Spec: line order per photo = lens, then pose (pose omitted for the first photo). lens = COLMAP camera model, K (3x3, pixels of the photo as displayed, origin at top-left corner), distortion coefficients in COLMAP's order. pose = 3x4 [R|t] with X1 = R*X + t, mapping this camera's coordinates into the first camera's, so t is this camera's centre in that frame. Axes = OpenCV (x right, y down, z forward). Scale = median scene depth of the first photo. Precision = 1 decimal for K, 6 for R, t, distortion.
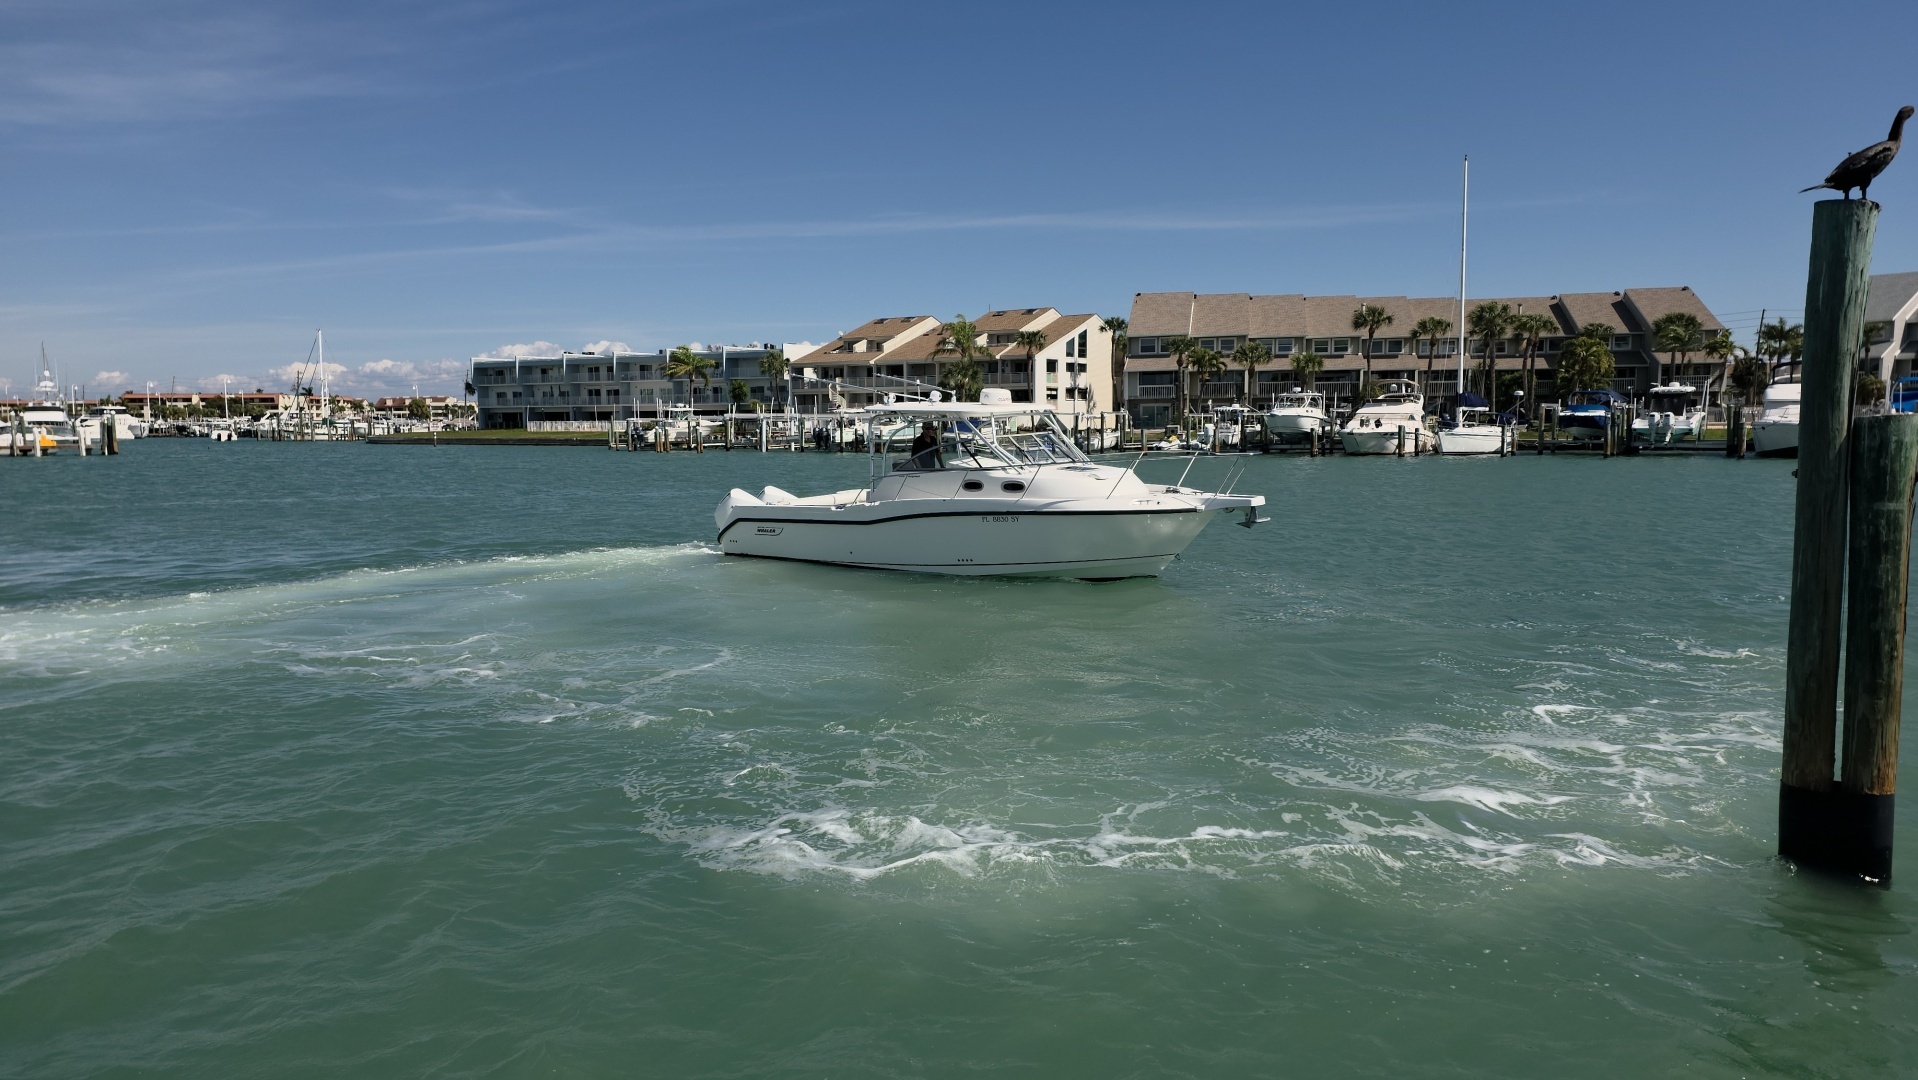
lens RADIAL K [[1424.2, 0, 964.7], [0, 1424.2, 543.0], [0, 0, 1]] dist [0.008175, -0.003152]
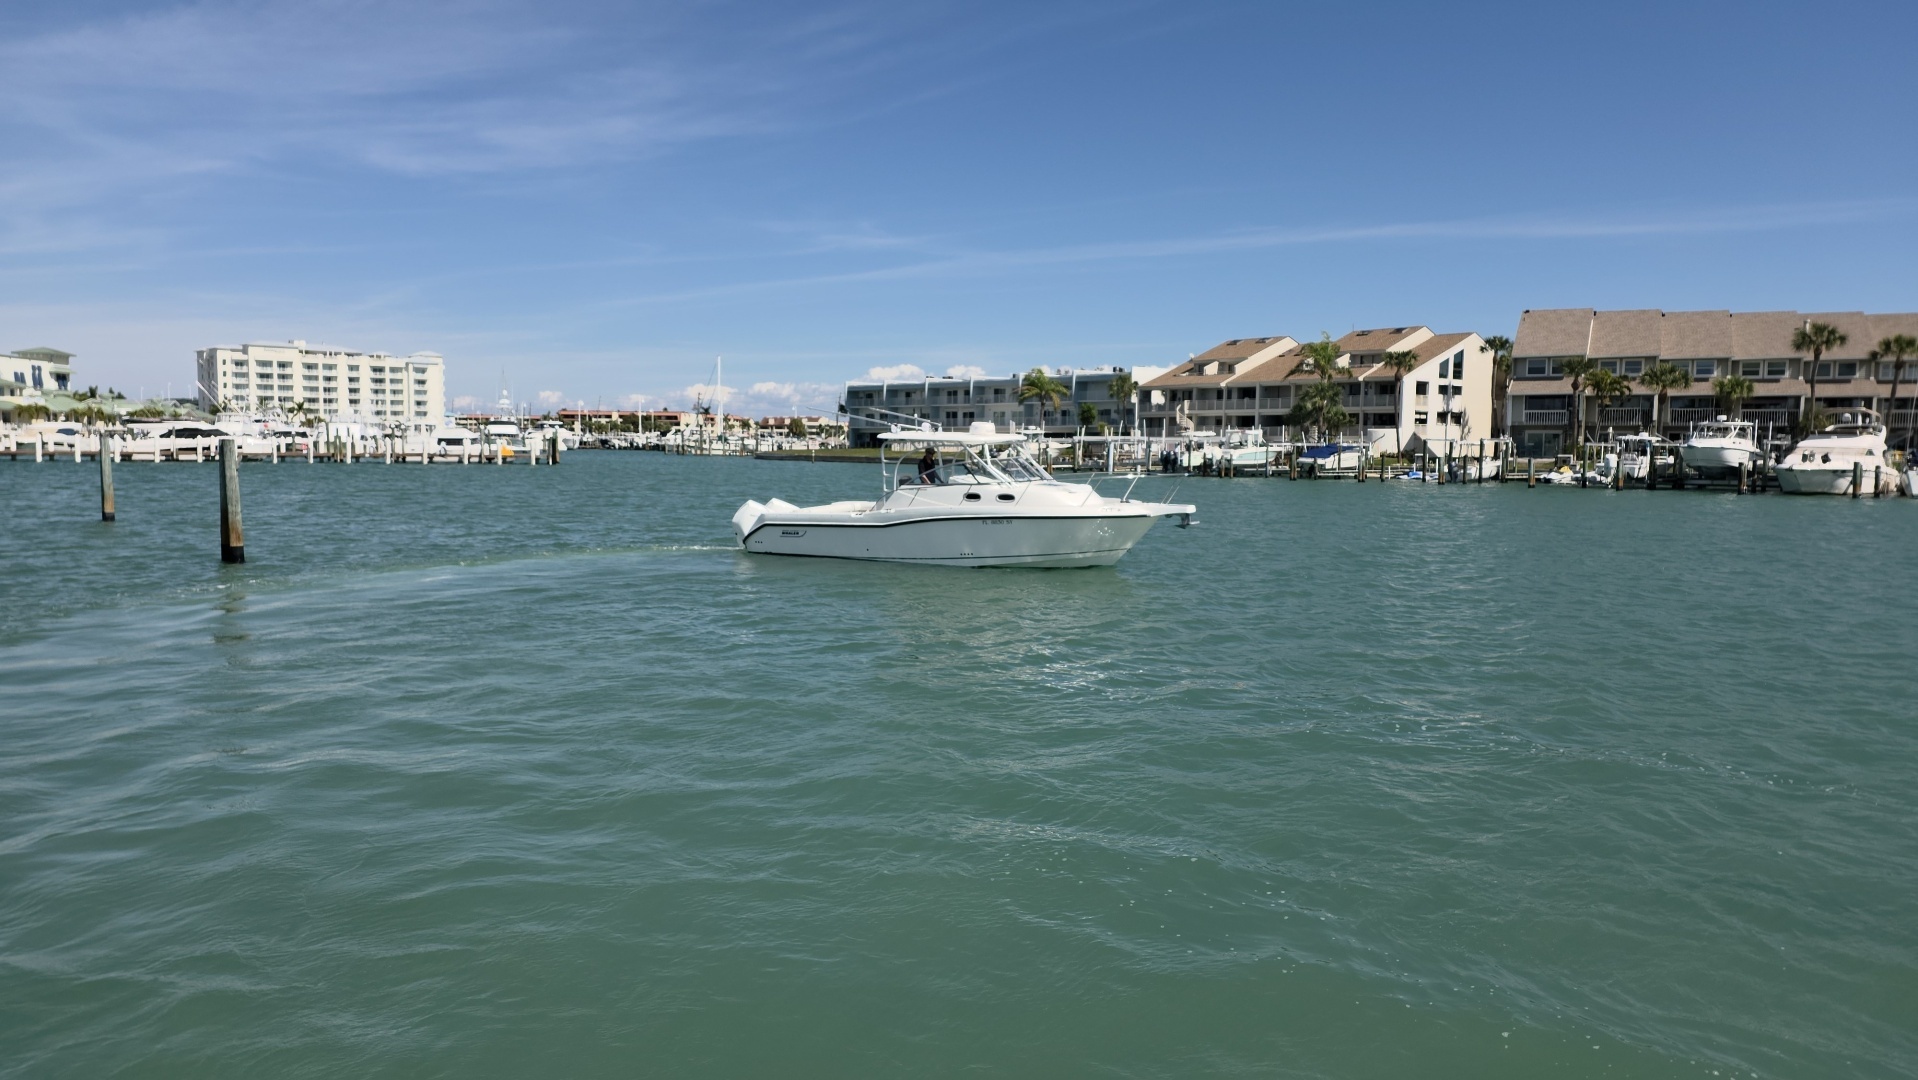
lens RADIAL K [[1284.2, 0, 949.8], [0, 1284.2, 508.8], [0, 0, 1]] dist [0.070757, -0.089934]
pose [[0.959843, 0.031926, -0.278714, 0.003814], [-0.043056, 0.998497, -0.033900, -0.004490], [0.277213, 0.044539, 0.959776, 0.105588]]
